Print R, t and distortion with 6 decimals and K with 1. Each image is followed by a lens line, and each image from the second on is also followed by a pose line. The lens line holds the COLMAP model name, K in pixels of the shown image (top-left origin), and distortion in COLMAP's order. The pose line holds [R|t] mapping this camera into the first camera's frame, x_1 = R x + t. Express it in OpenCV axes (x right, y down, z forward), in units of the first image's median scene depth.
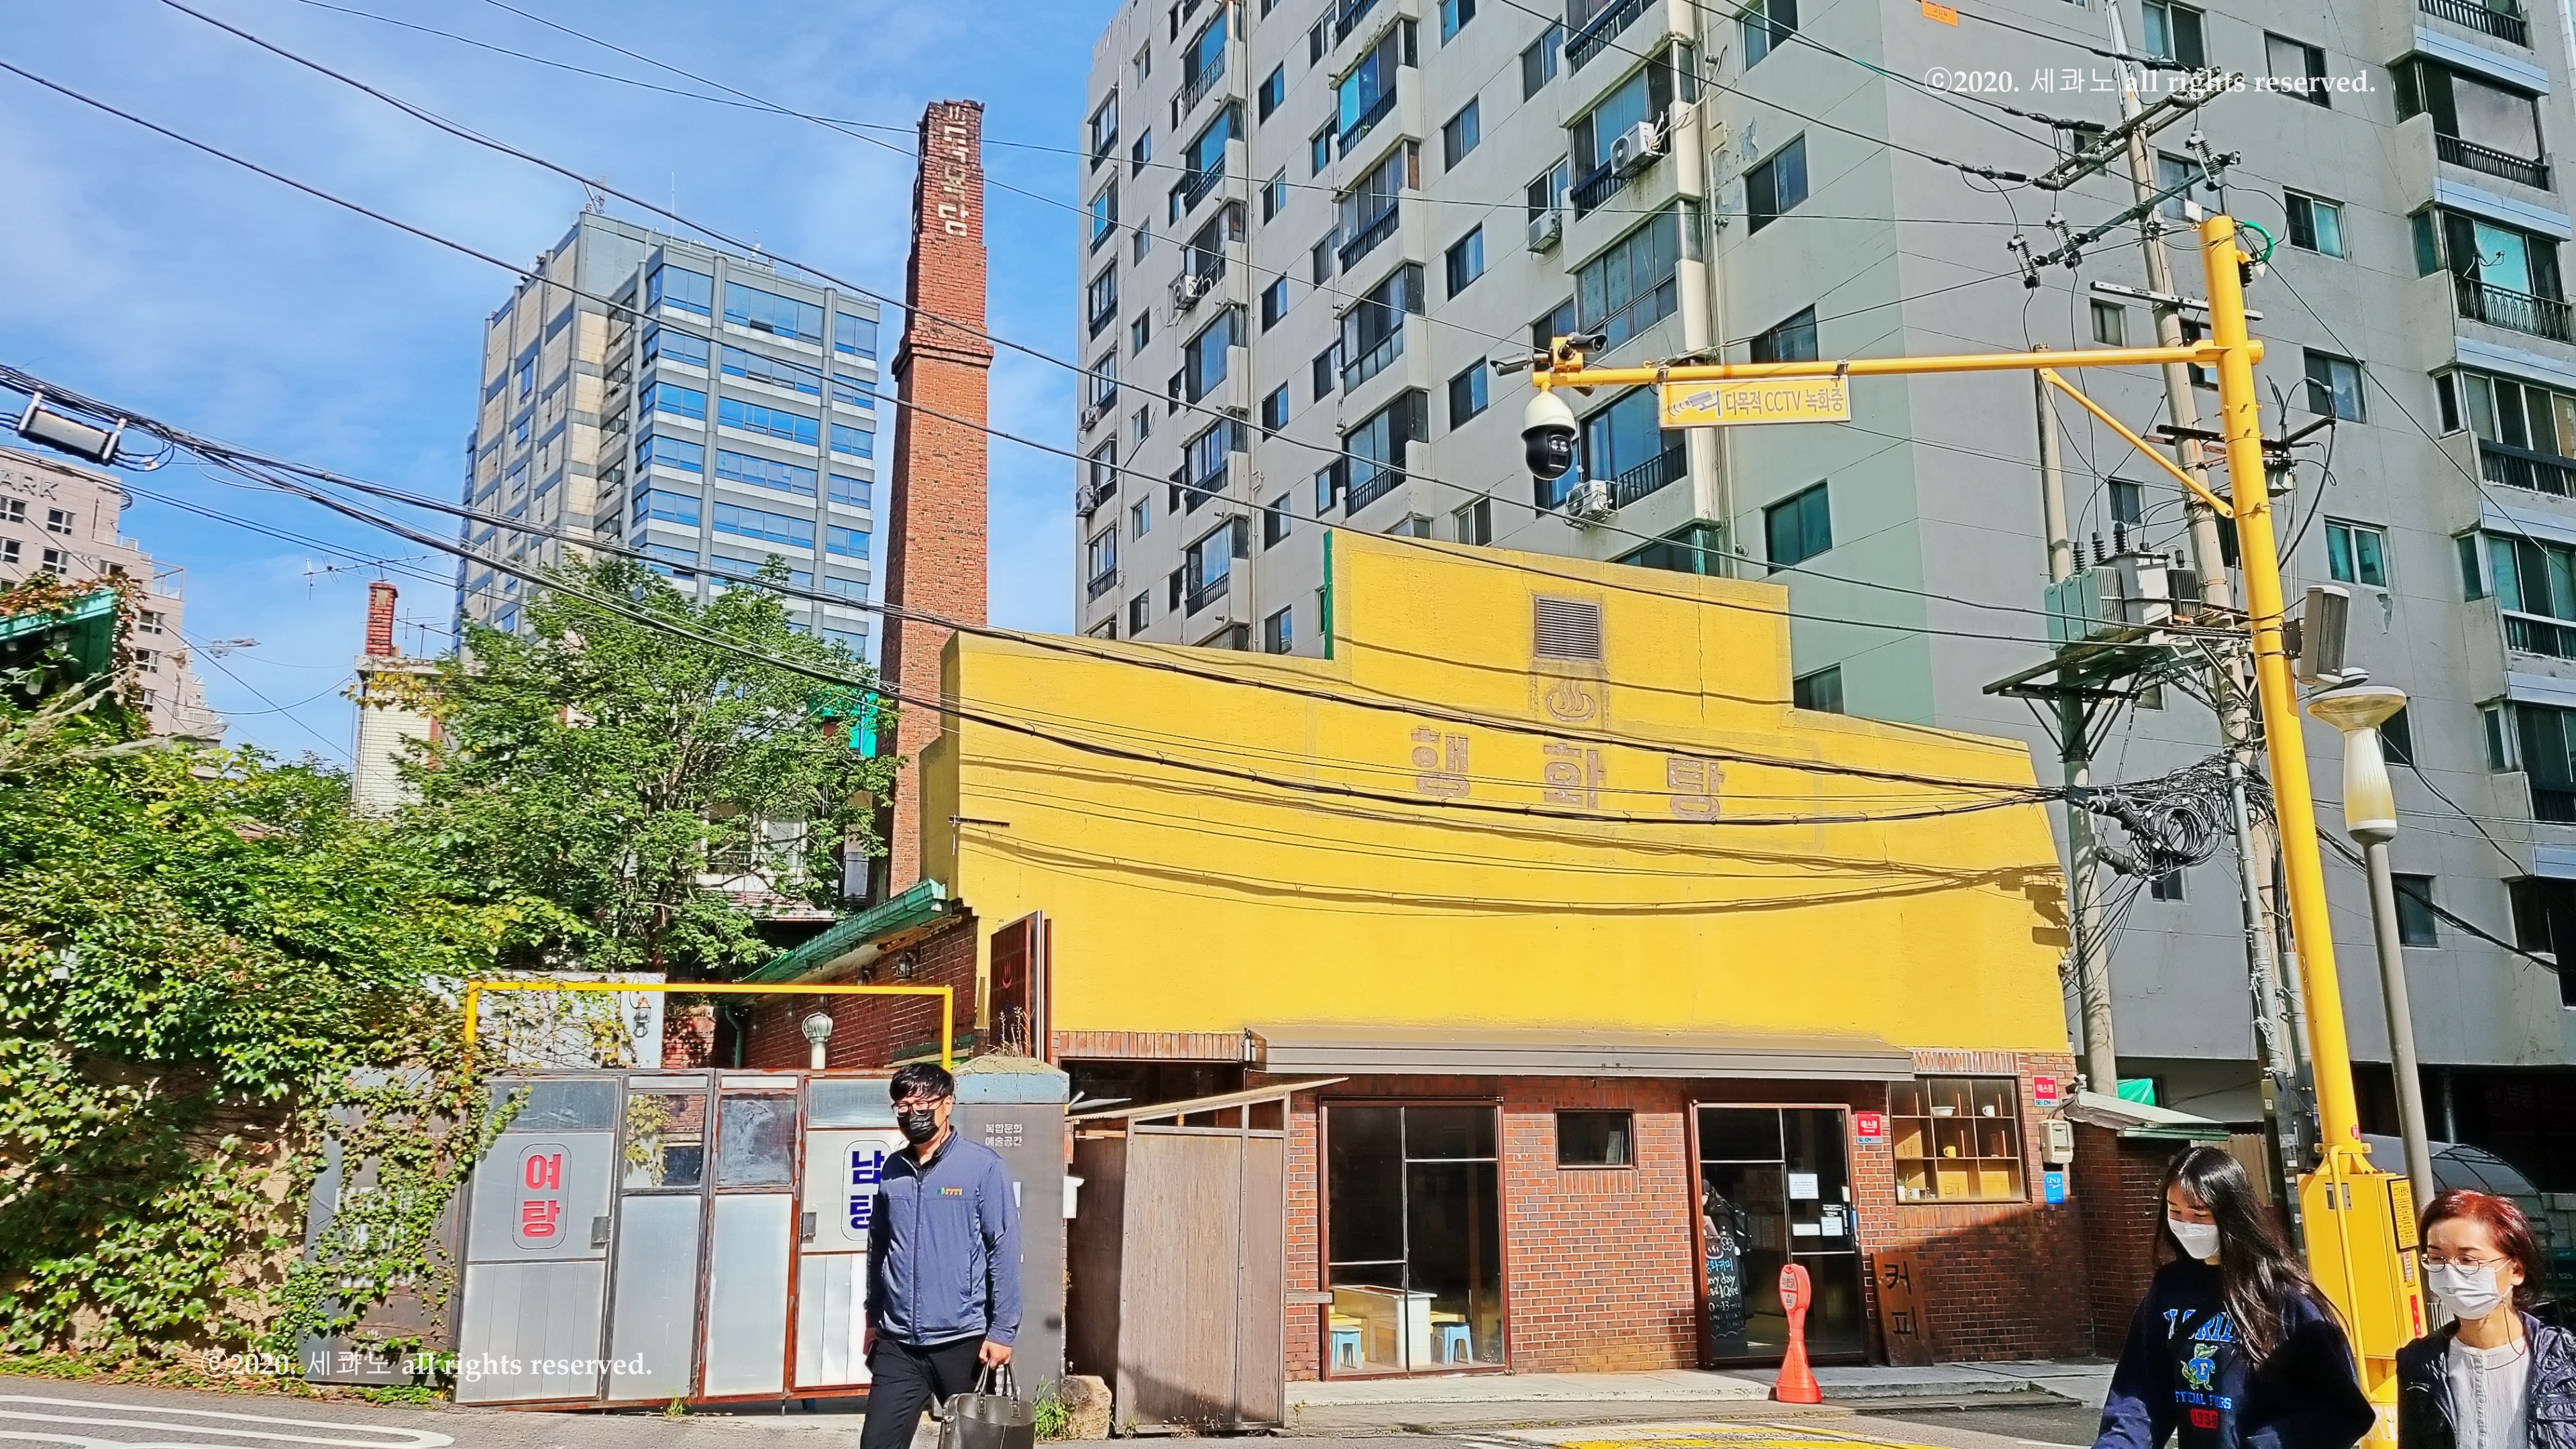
lens RADIAL K [[1932.8, 0, 1285.9], [0, 1932.8, 724.4], [0, 0, 1]] dist [0.031808, -0.010542]
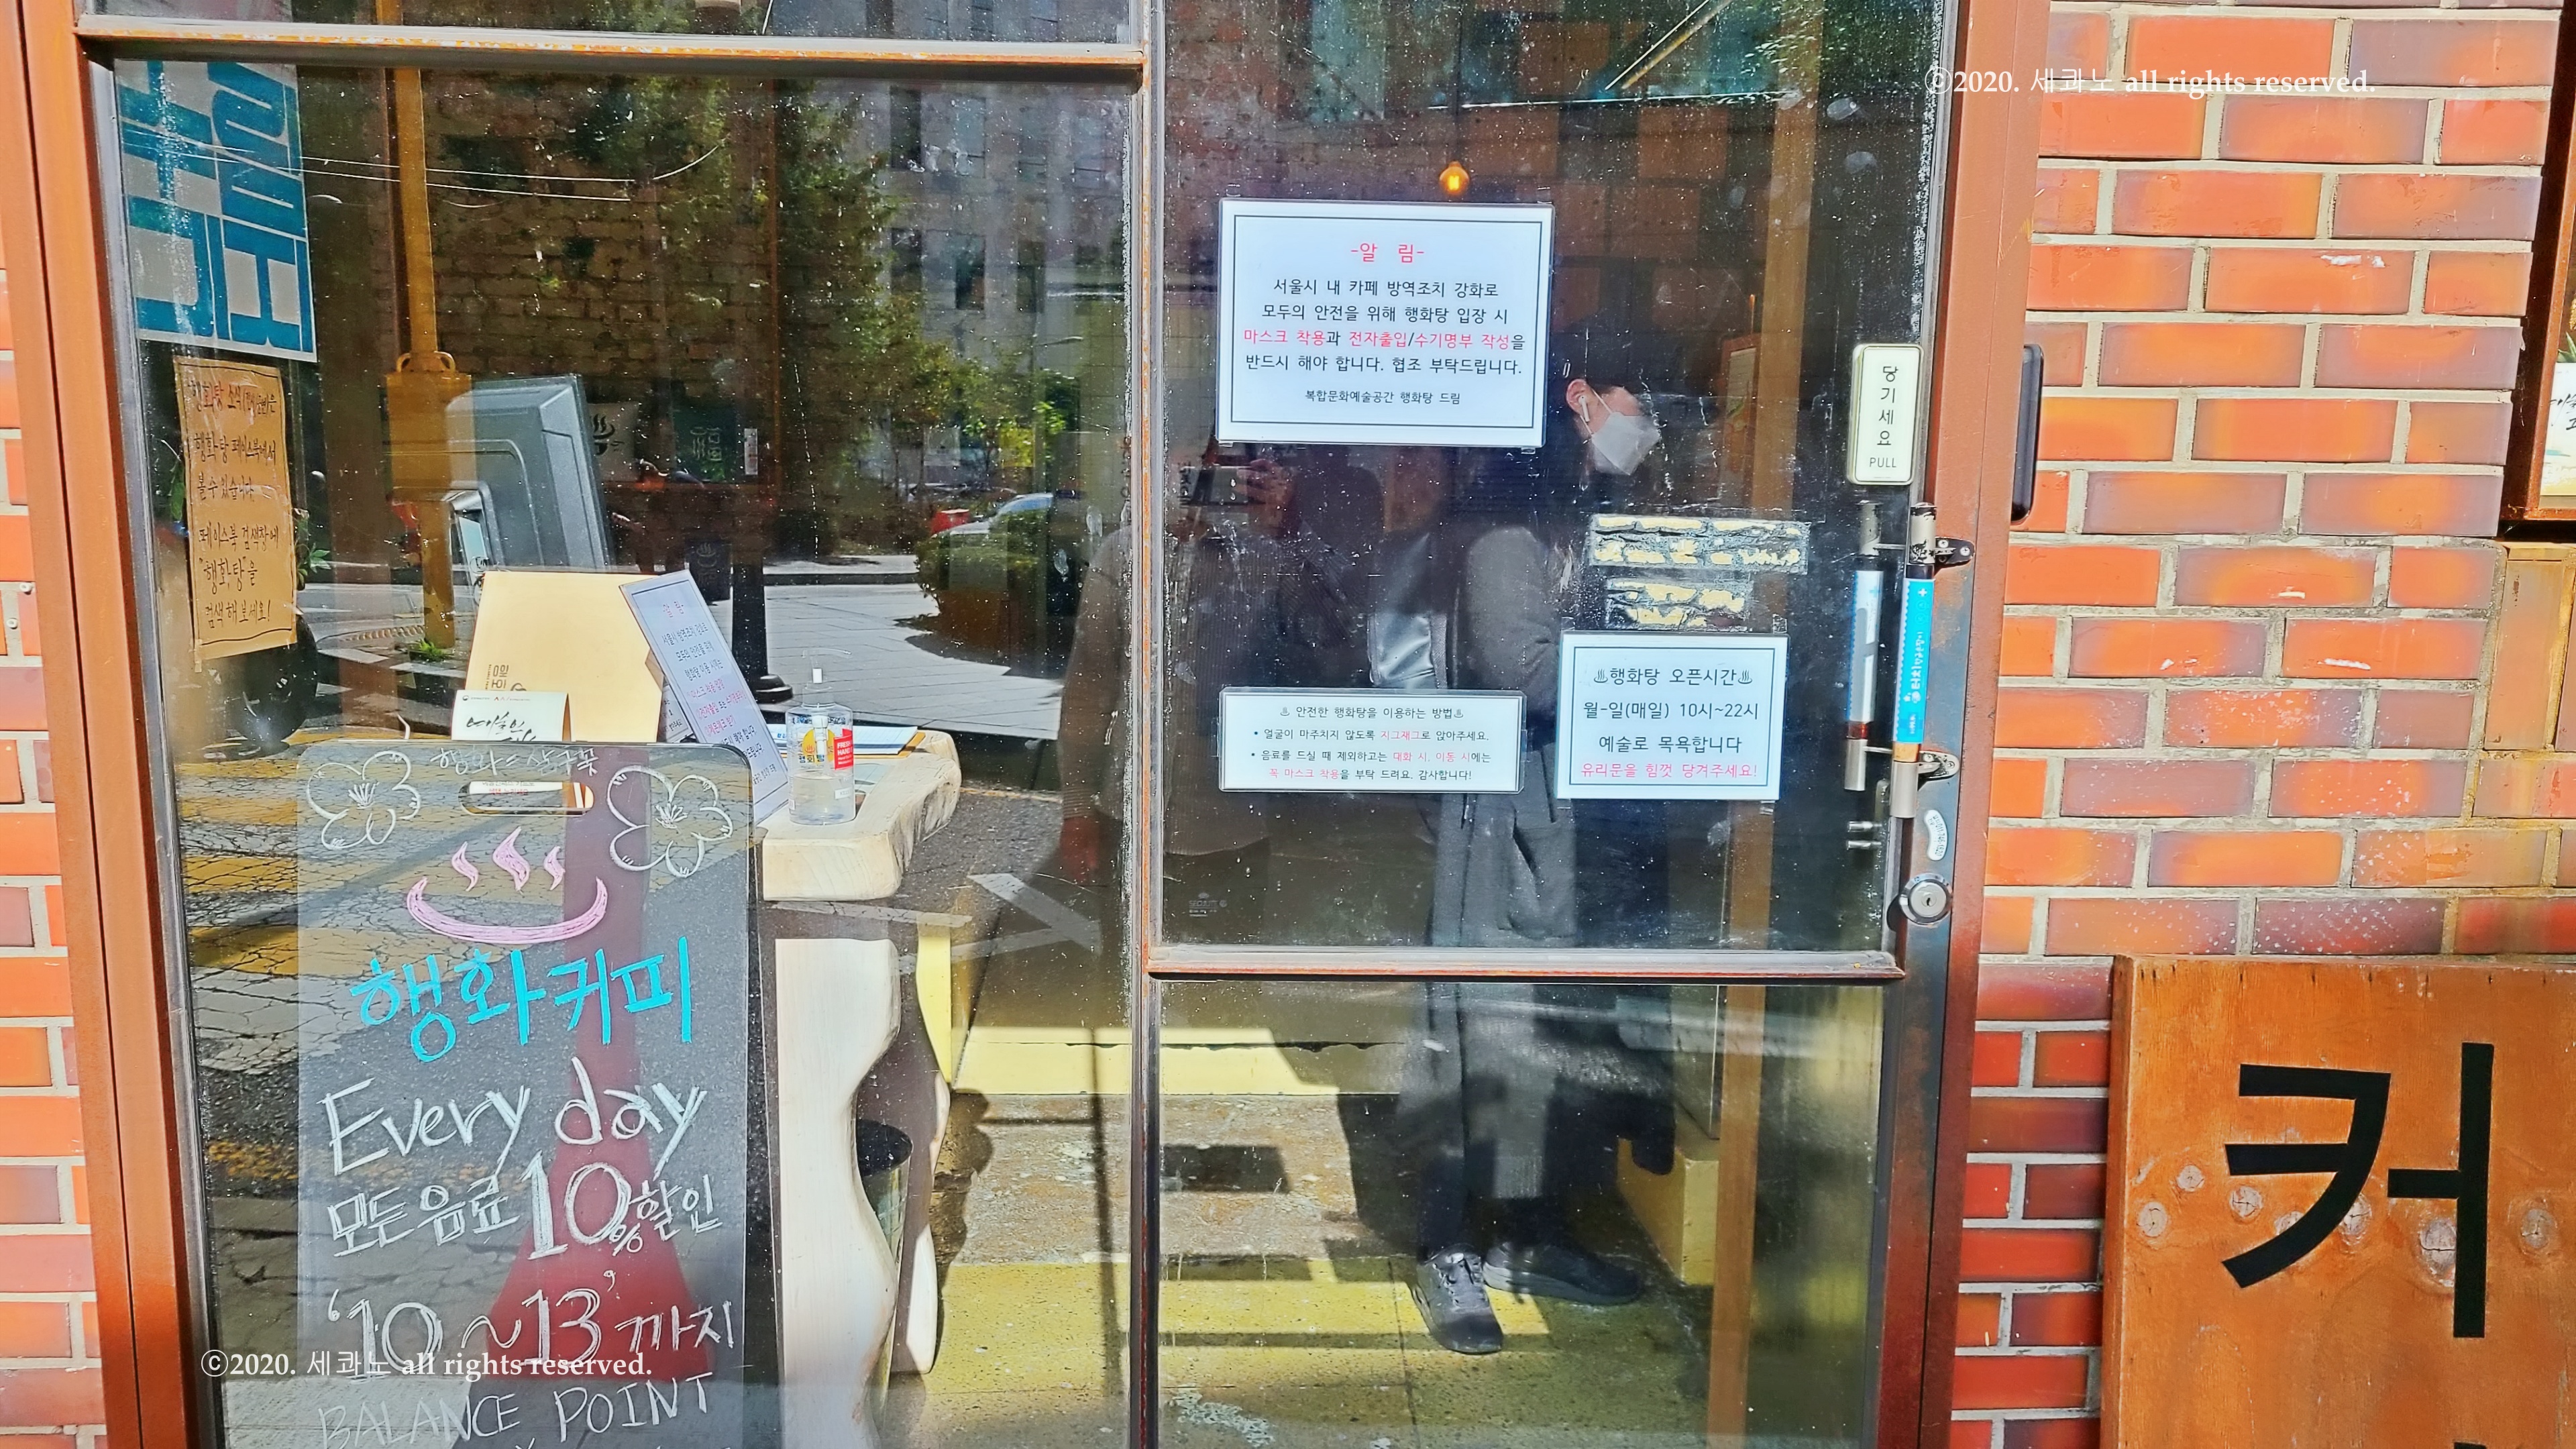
lens RADIAL K [[1932.8, 0, 1294.4], [0, 1932.8, 724.6], [0, 0, 1]] dist [0.031808, -0.010542]
pose [[0.928245, 0.089495, -0.361042, 0.299838], [0.055034, 0.926899, 0.371253, 0.219500], [0.367875, -0.364483, 0.855465, 0.904030]]
